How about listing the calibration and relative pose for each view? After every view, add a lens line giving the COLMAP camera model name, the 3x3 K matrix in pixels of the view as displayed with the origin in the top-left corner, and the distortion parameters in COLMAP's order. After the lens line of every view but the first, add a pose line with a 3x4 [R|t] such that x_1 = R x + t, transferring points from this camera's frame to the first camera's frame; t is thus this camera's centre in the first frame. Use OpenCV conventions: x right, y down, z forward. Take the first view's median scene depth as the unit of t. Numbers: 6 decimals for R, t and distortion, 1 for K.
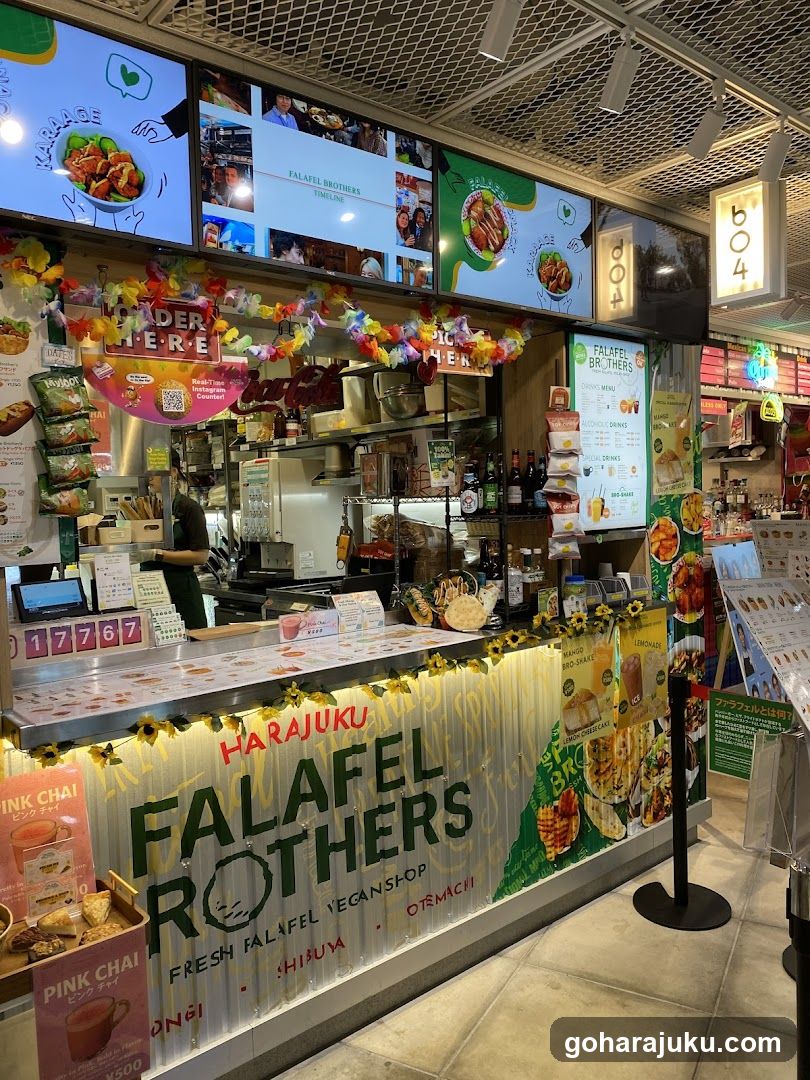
lens RADIAL K [[817.3, 0, 405.0], [0, 817.3, 540.0], [0, 0, 1]] dist [0.080995, -0.151642]
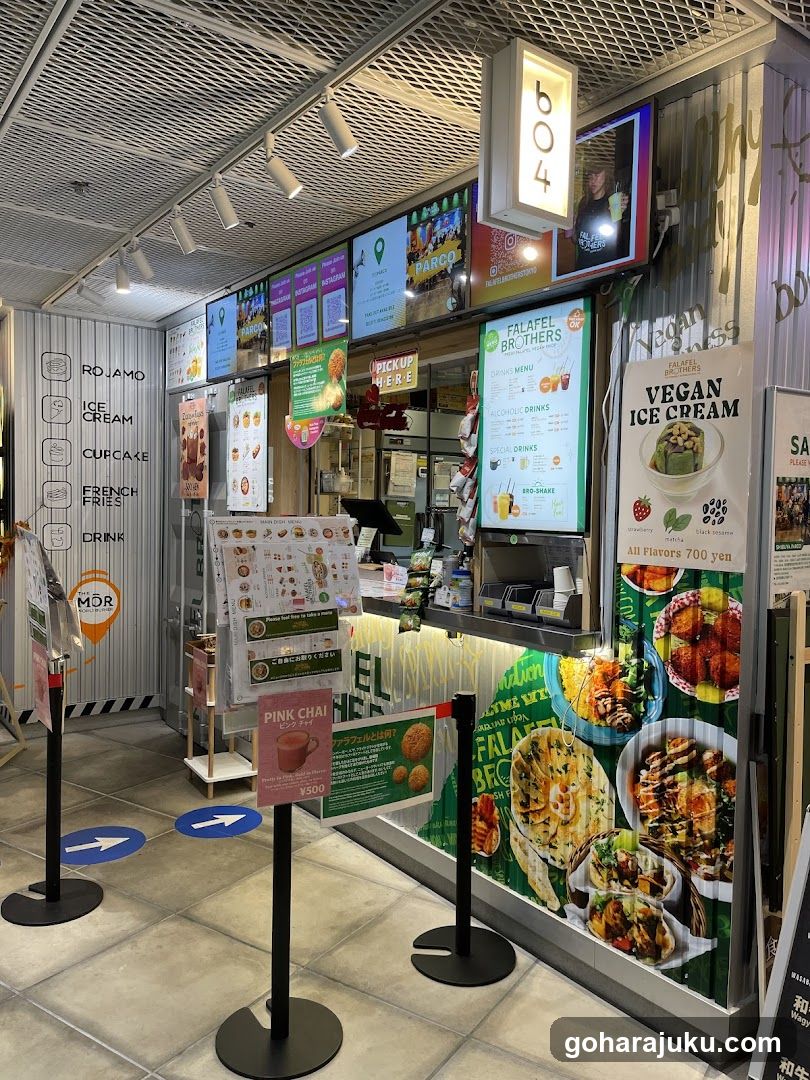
lens RADIAL K [[817.3, 0, 405.0], [0, 817.3, 540.0], [0, 0, 1]] dist [0.080995, -0.151642]
pose [[-0.070013, 0.072736, -0.994891, 1.361949], [-0.071306, 0.994422, 0.077720, -0.073851], [0.994994, 0.076383, -0.064436, 1.126476]]
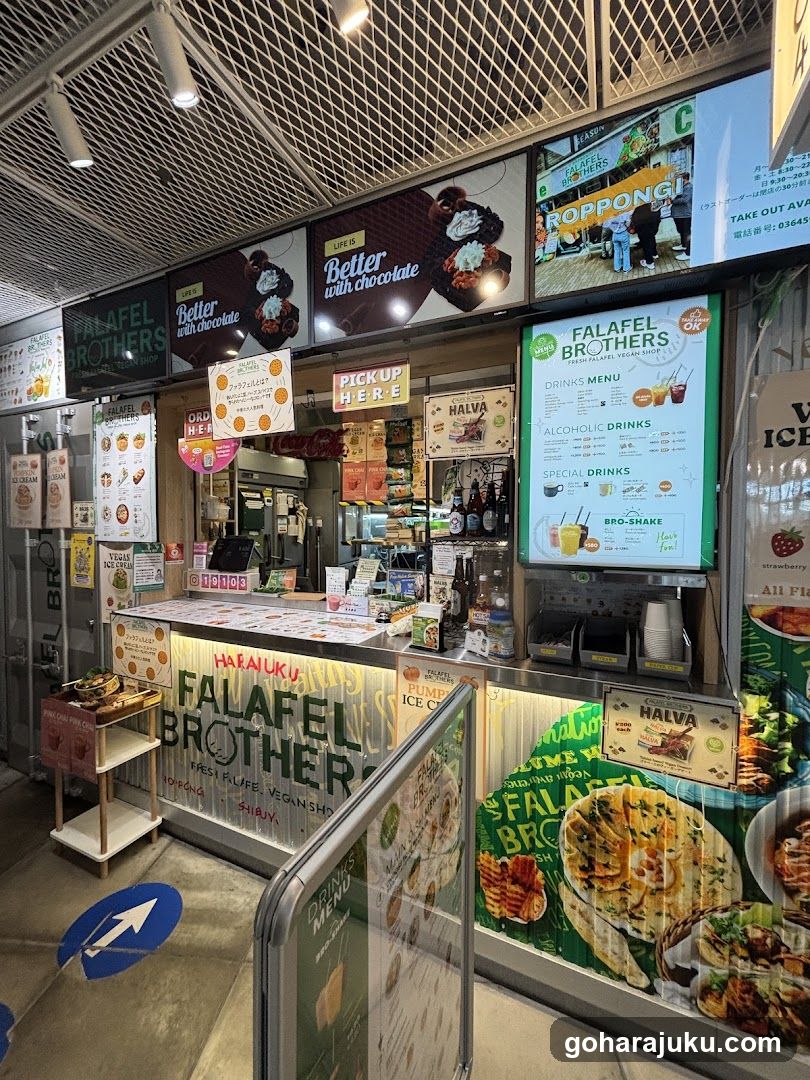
lens RADIAL K [[439.6, 0, 405.0], [0, 439.6, 540.0], [0, 0, 1]] dist [-0.002206, 0.000733]
pose [[0.418917, 0.065142, -0.905685, 0.647871], [-0.068000, 0.996873, 0.040248, -0.050267], [0.905475, 0.044726, 0.422037, 0.804687]]
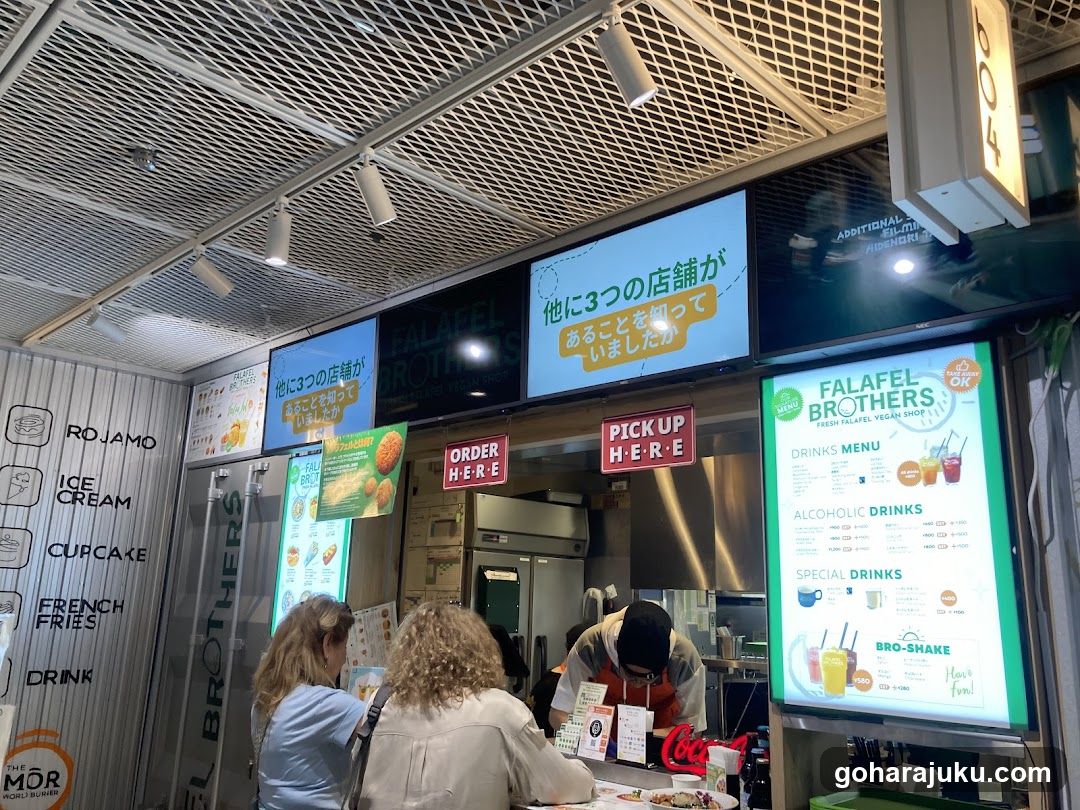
lens RADIAL K [[880.1, 0, 556.7], [0, 880.1, 386.3], [0, 0, 1]] dist [0.006280, -0.014399]
pose [[0.104615, -0.207999, -0.972518, 0.973715], [-0.087037, 0.972217, -0.217298, -0.091557], [0.990697, 0.107378, 0.083605, 0.884344]]
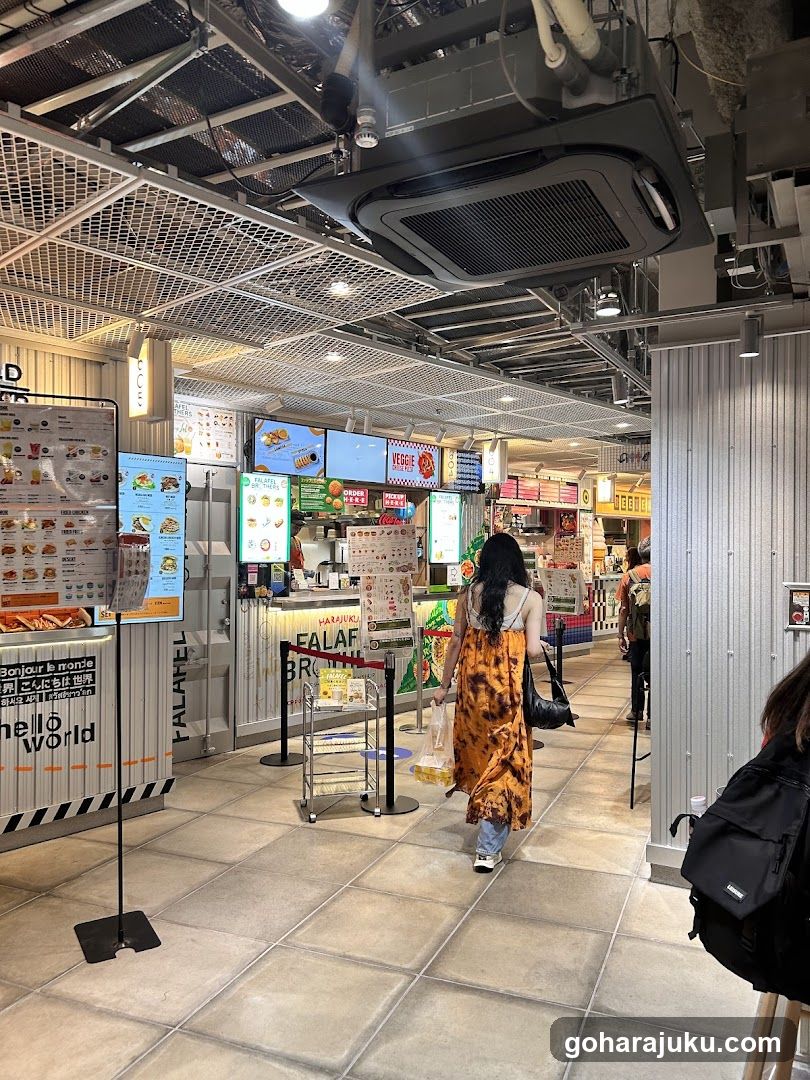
lens RADIAL K [[817.3, 0, 405.0], [0, 817.3, 540.0], [0, 0, 1]] dist [0.080995, -0.151642]
pose [[0.991347, 0.040273, 0.124935, -0.255714], [-0.032097, 0.997251, -0.066781, 0.113654], [-0.127281, 0.062193, 0.989915, -1.955707]]
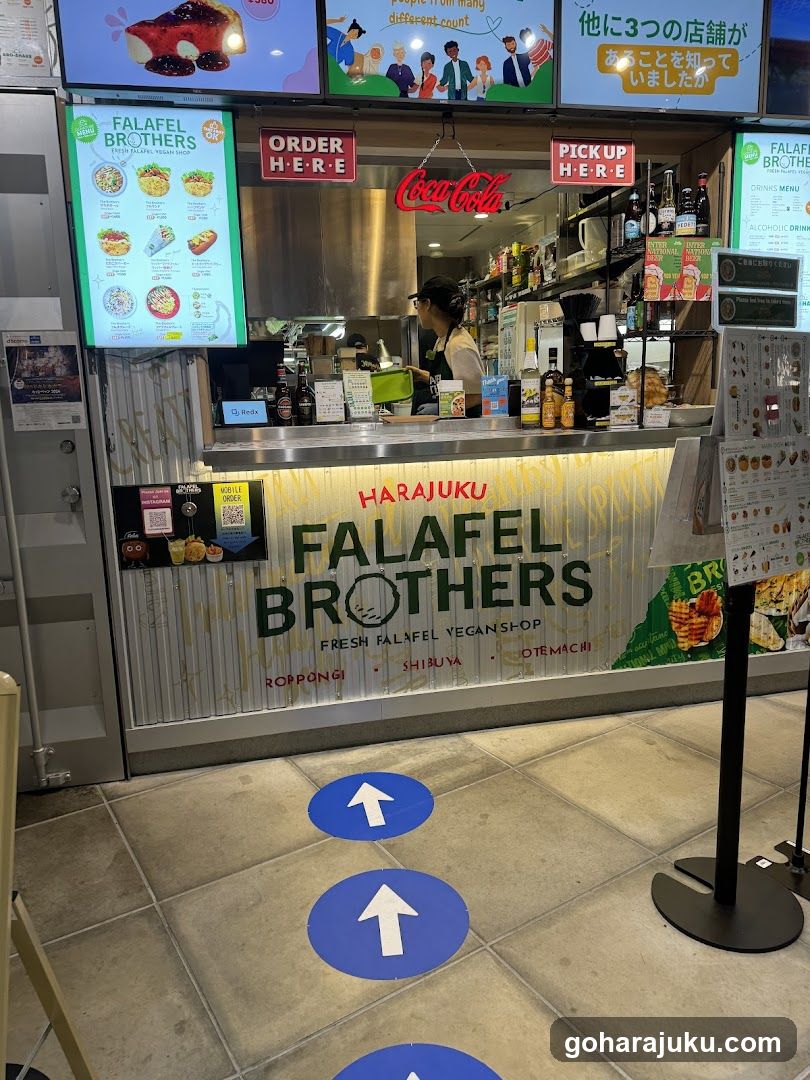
lens RADIAL K [[787.9, 0, 400.7], [0, 787.9, 537.4], [0, 0, 1]] dist [0.119292, -0.131202]
pose [[0.888602, 0.091644, -0.449430, 0.363362], [-0.022309, 0.987312, 0.157216, 0.095137], [0.458136, -0.129676, 0.879372, -0.109923]]
